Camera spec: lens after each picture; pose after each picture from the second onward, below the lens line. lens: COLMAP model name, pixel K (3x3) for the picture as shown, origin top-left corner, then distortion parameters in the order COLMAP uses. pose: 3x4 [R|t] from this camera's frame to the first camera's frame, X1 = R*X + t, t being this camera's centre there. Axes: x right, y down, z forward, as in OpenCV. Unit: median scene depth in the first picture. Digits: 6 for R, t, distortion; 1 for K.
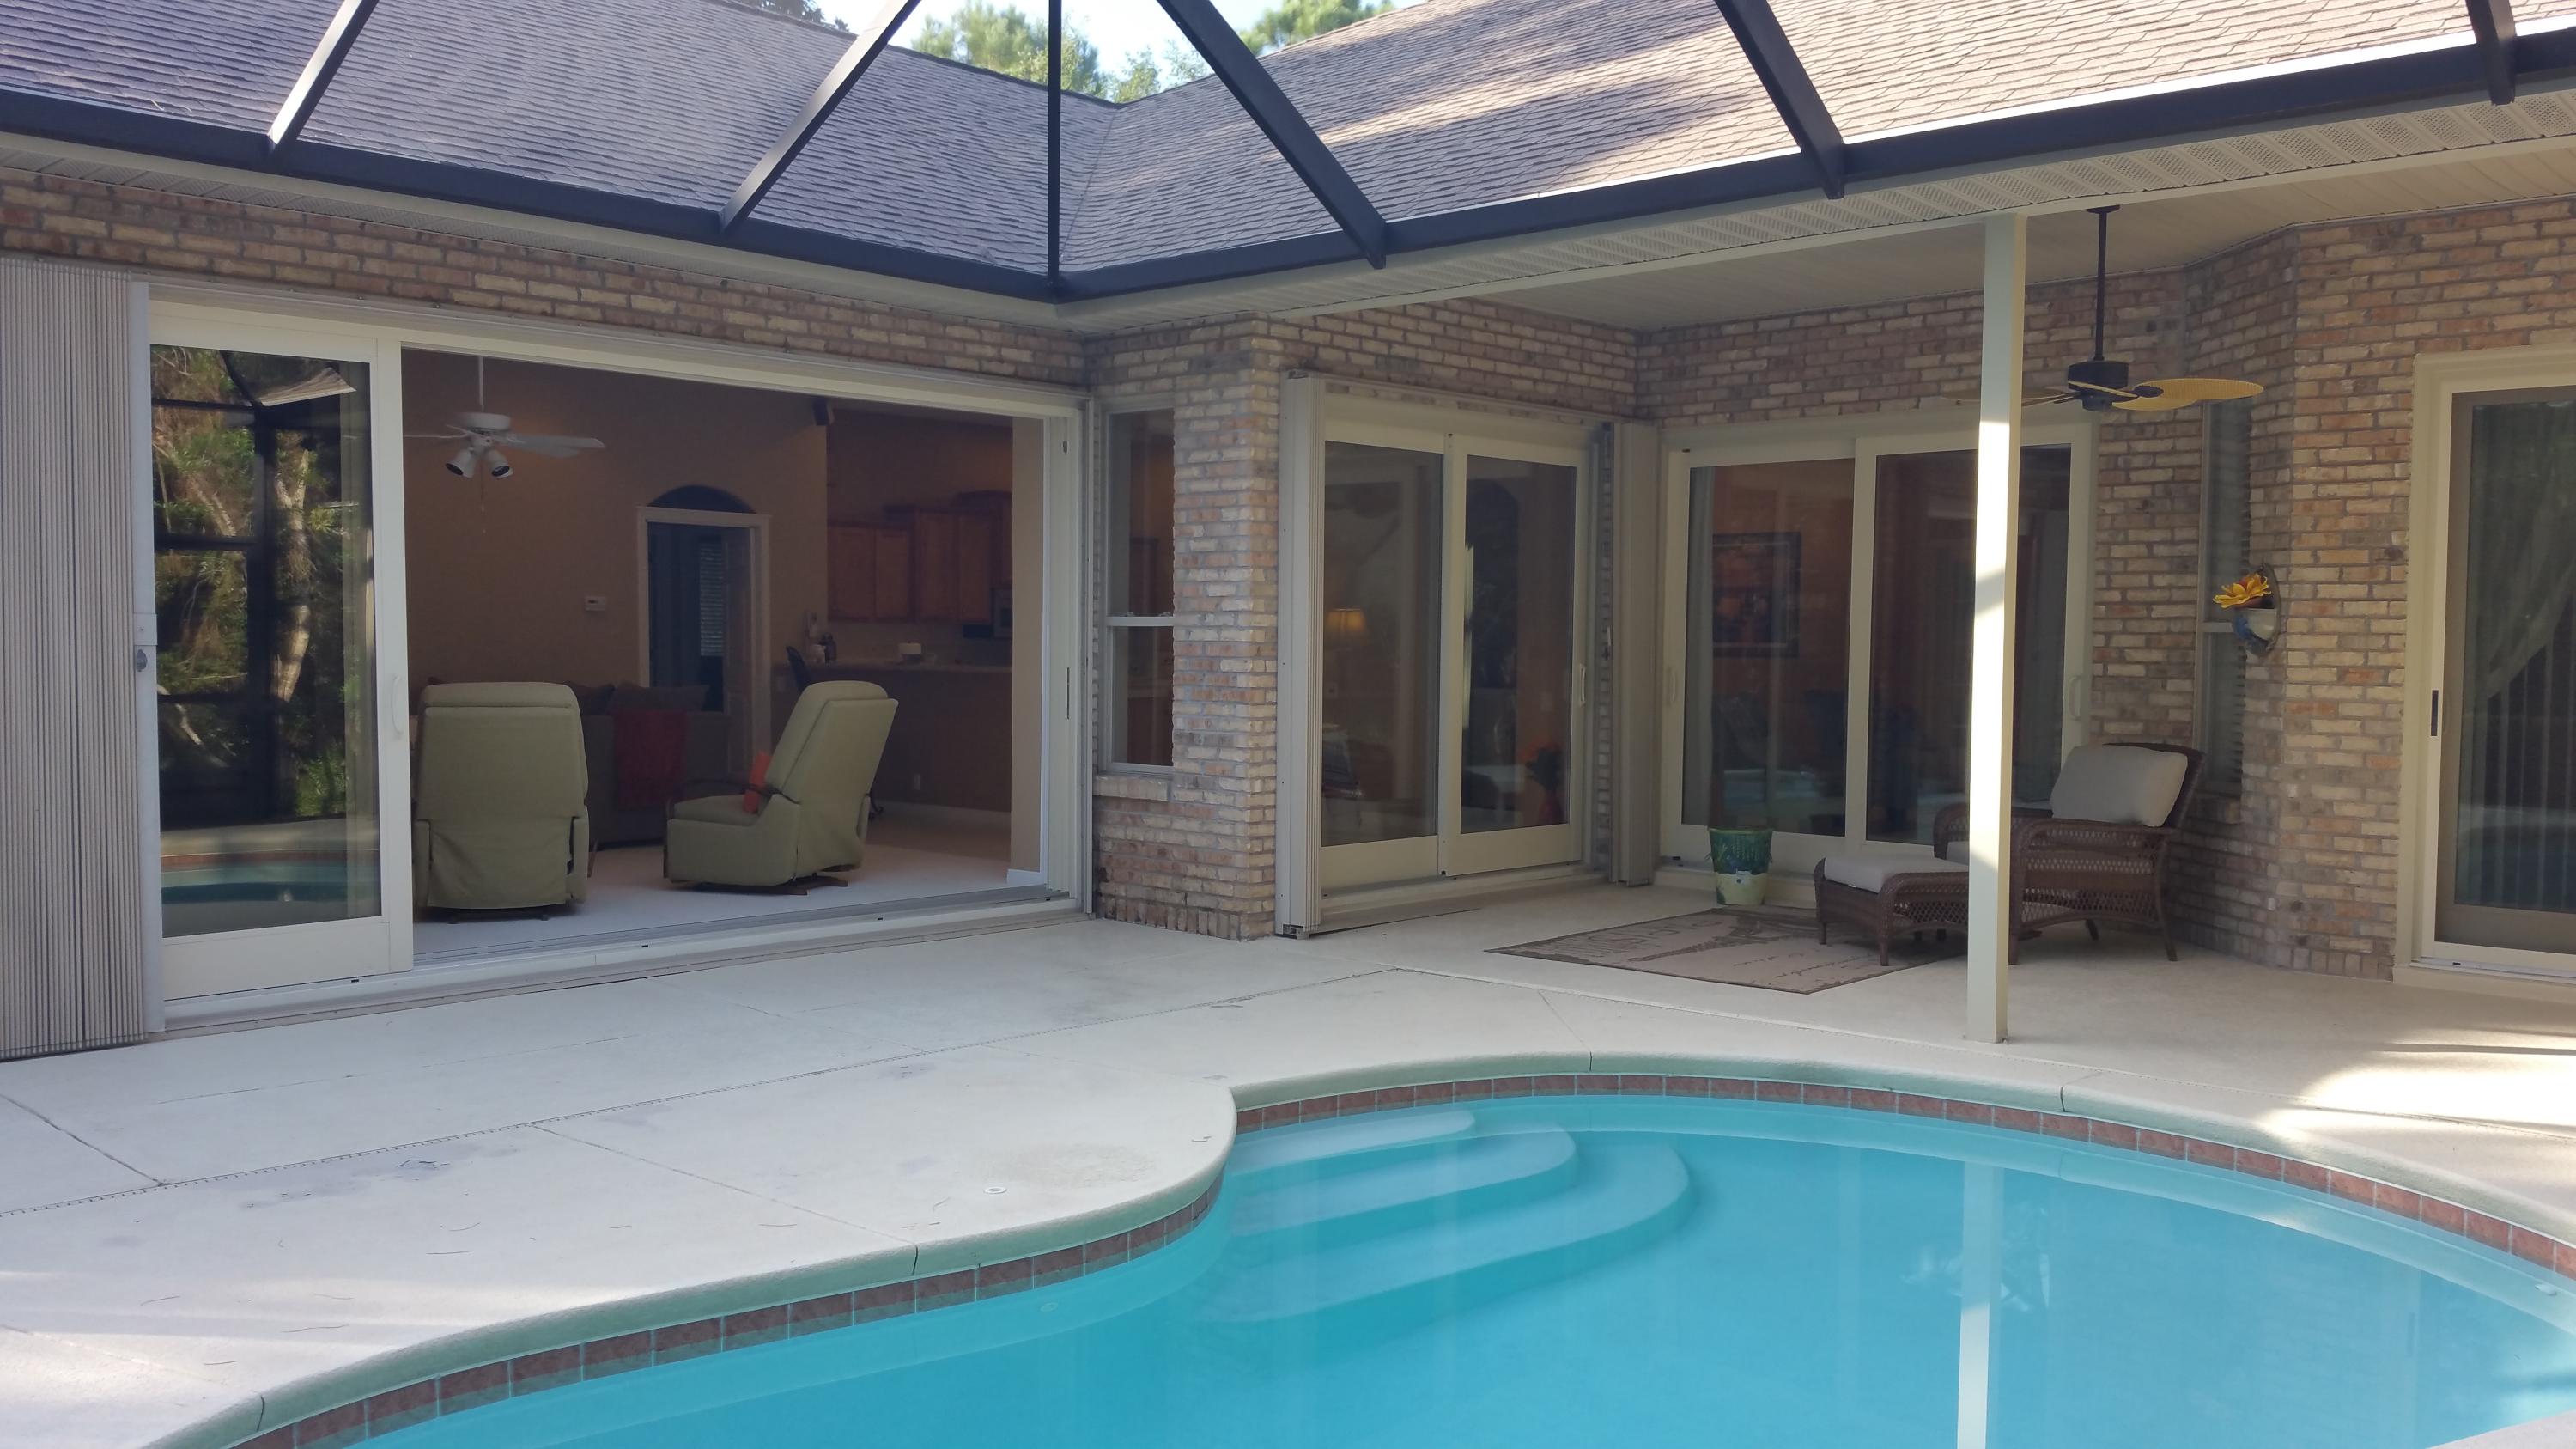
lens RADIAL K [[2086.7, 0, 1276.2], [0, 2086.7, 734.7], [0, 0, 1]] dist [0.147857, -0.303532]
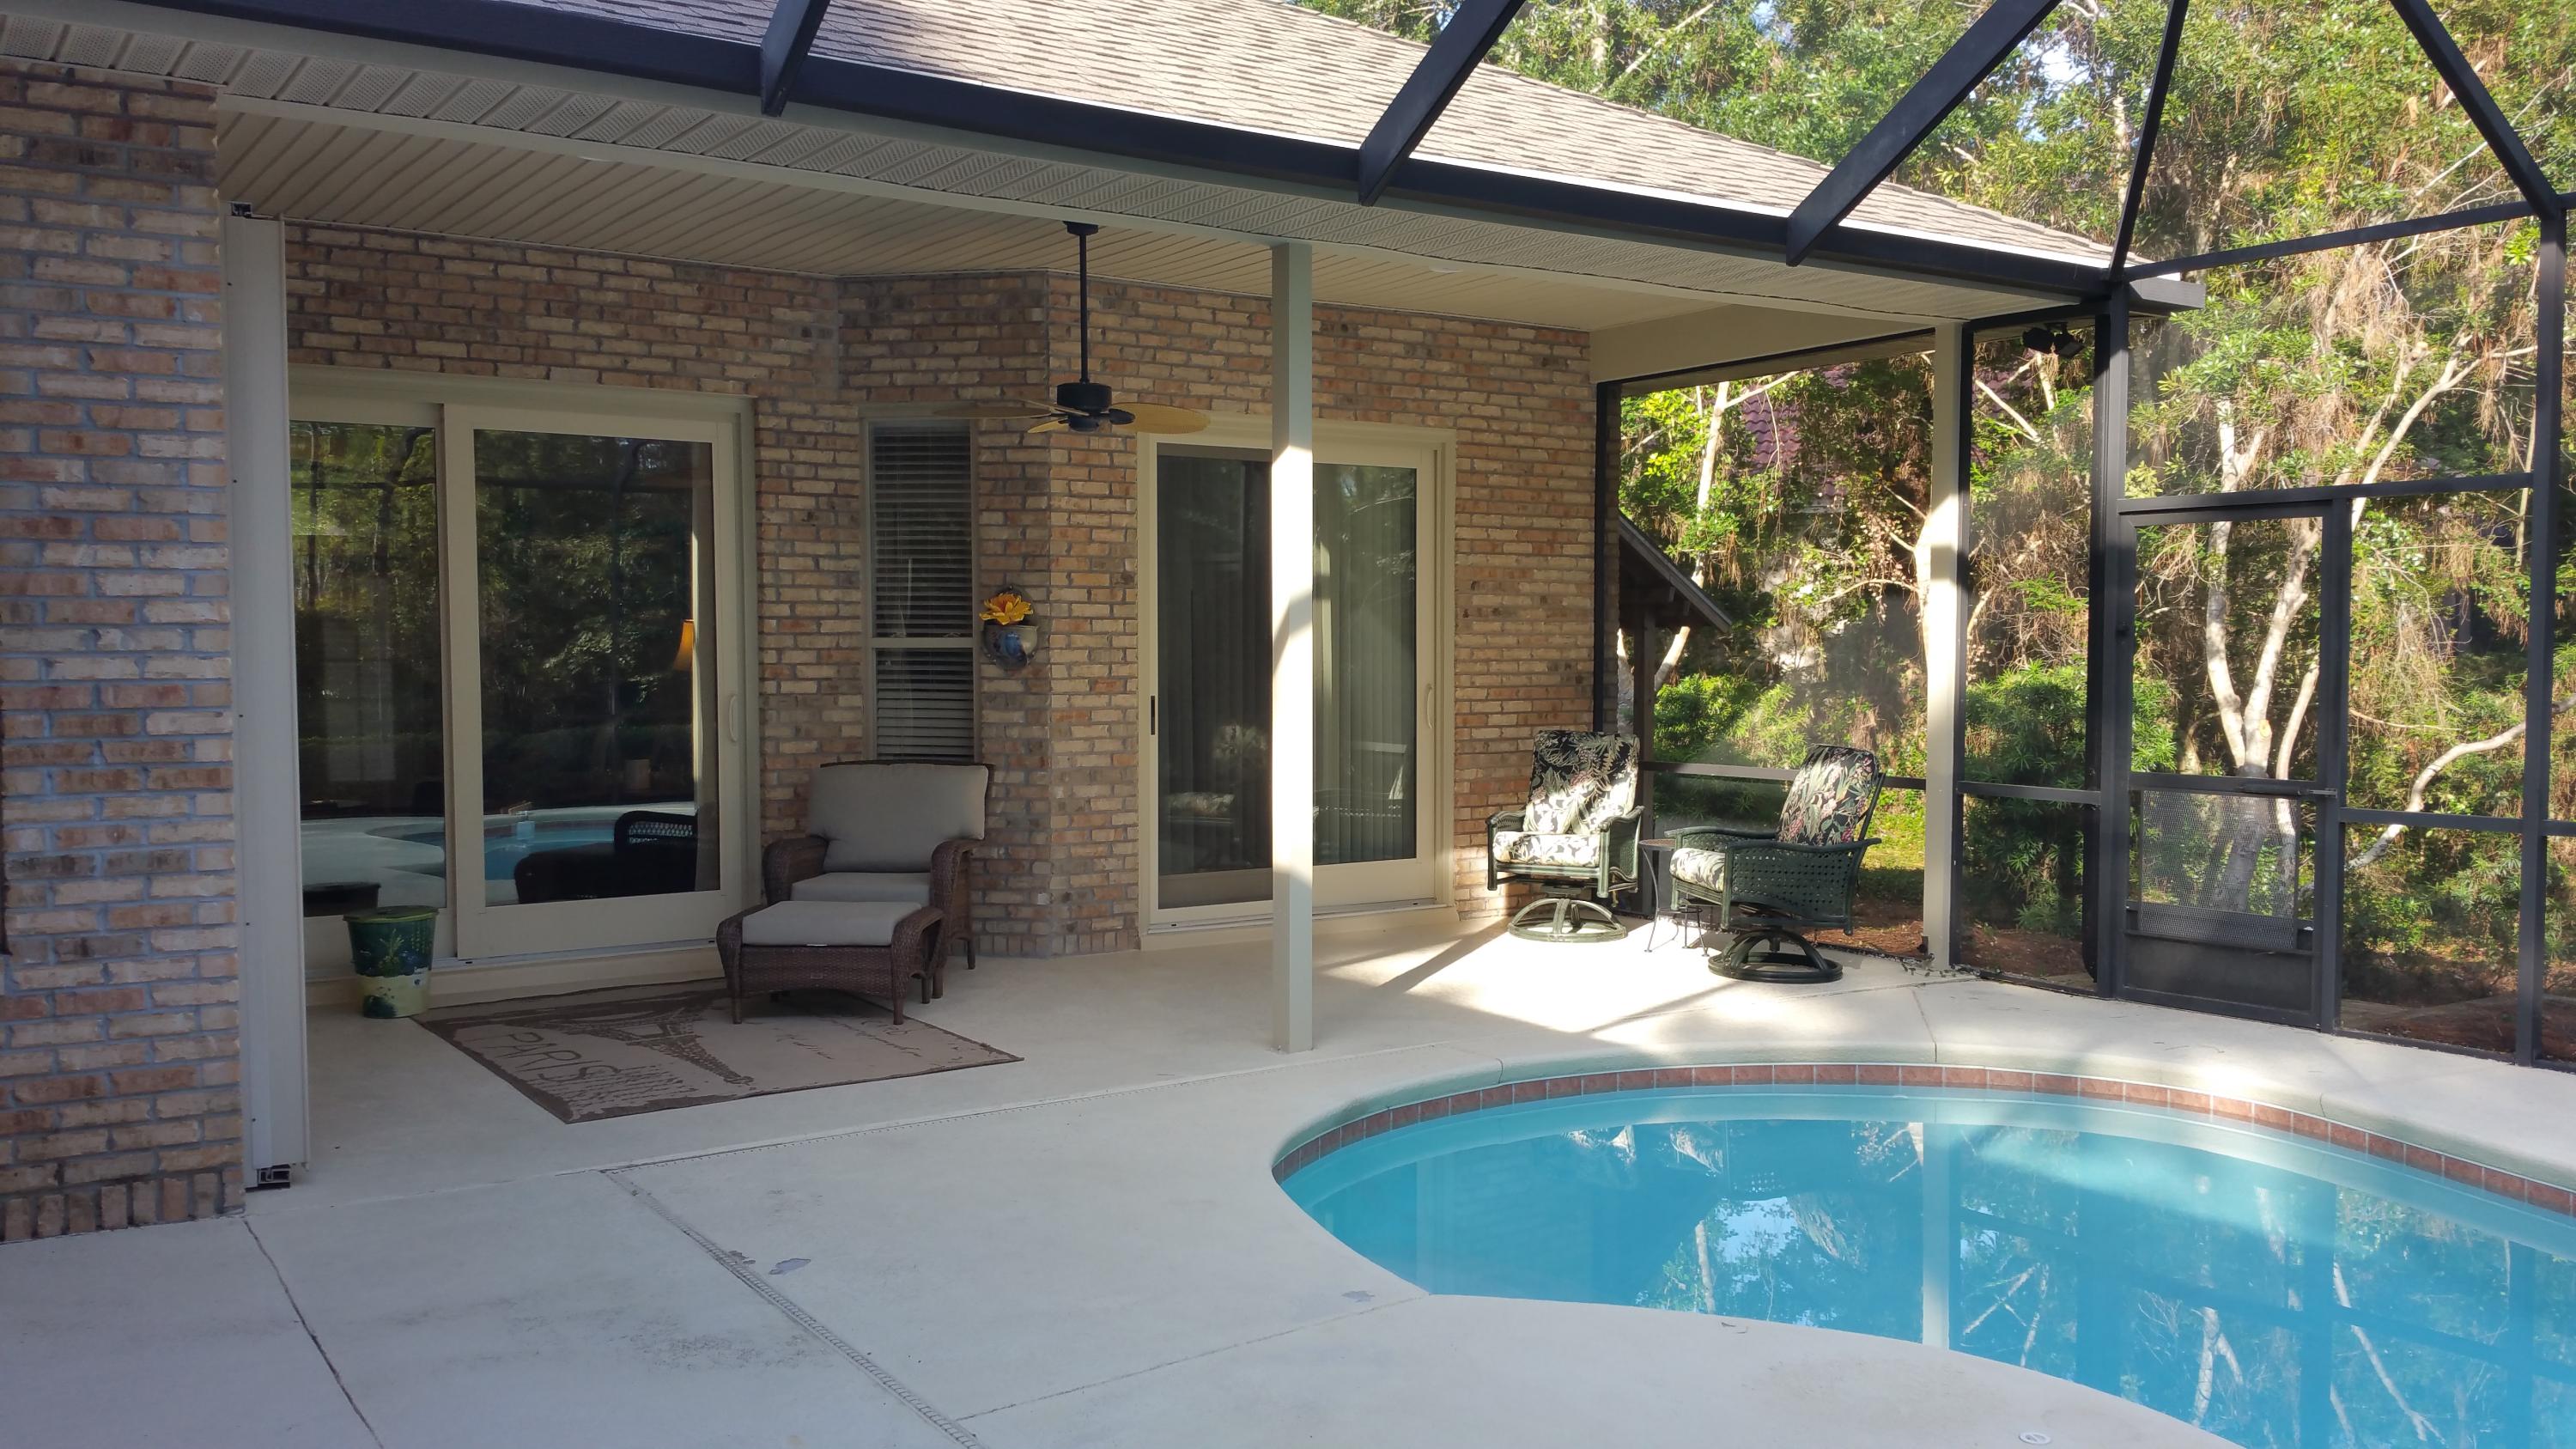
lens RADIAL K [[2081.2, 0, 1283.4], [0, 2081.2, 760.0], [0, 0, 1]] dist [0.117068, -0.206832]
pose [[0.222066, -0.063032, 0.972992, -0.492513], [0.050716, 0.997304, 0.053032, -0.037853], [-0.973712, 0.037570, 0.224664, 0.590217]]
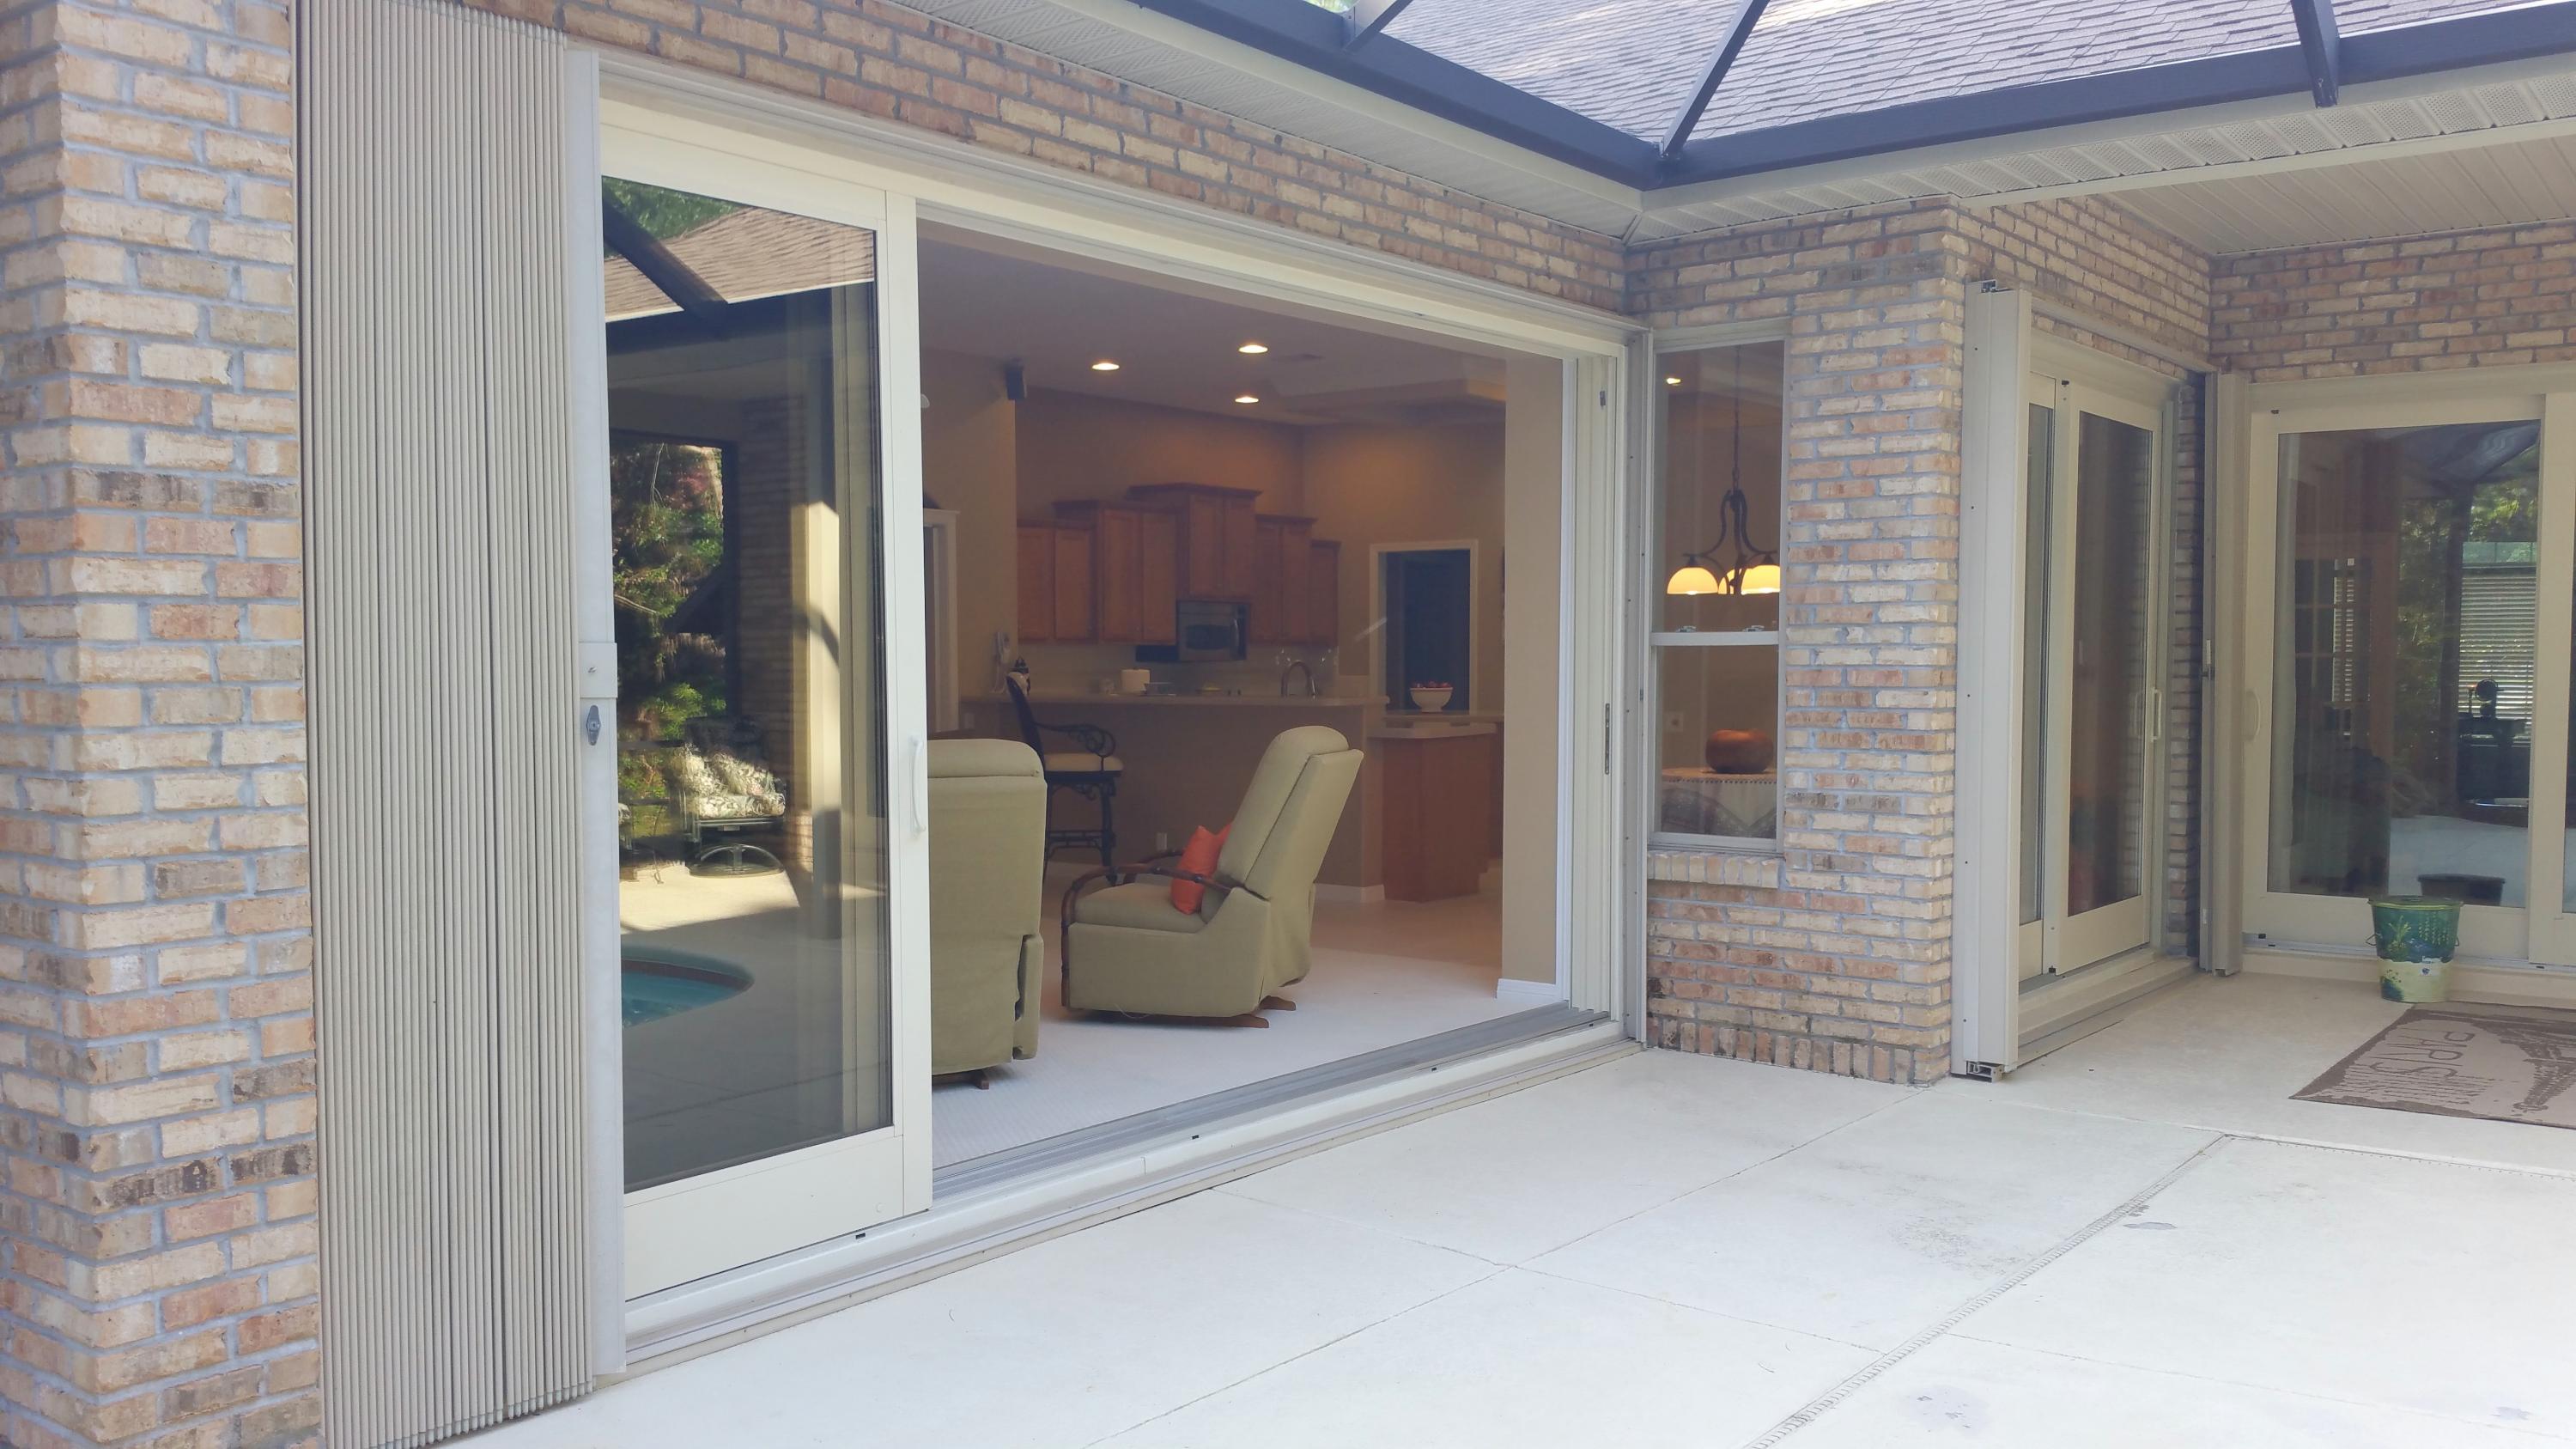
lens RADIAL K [[2081.2, 0, 1283.4], [0, 2081.2, 760.0], [0, 0, 1]] dist [0.117068, -0.206832]
pose [[0.996232, -0.014042, 0.085585, -0.288677], [0.013666, 0.999894, 0.004981, -0.018613], [-0.085646, -0.003793, 0.996318, 0.304431]]
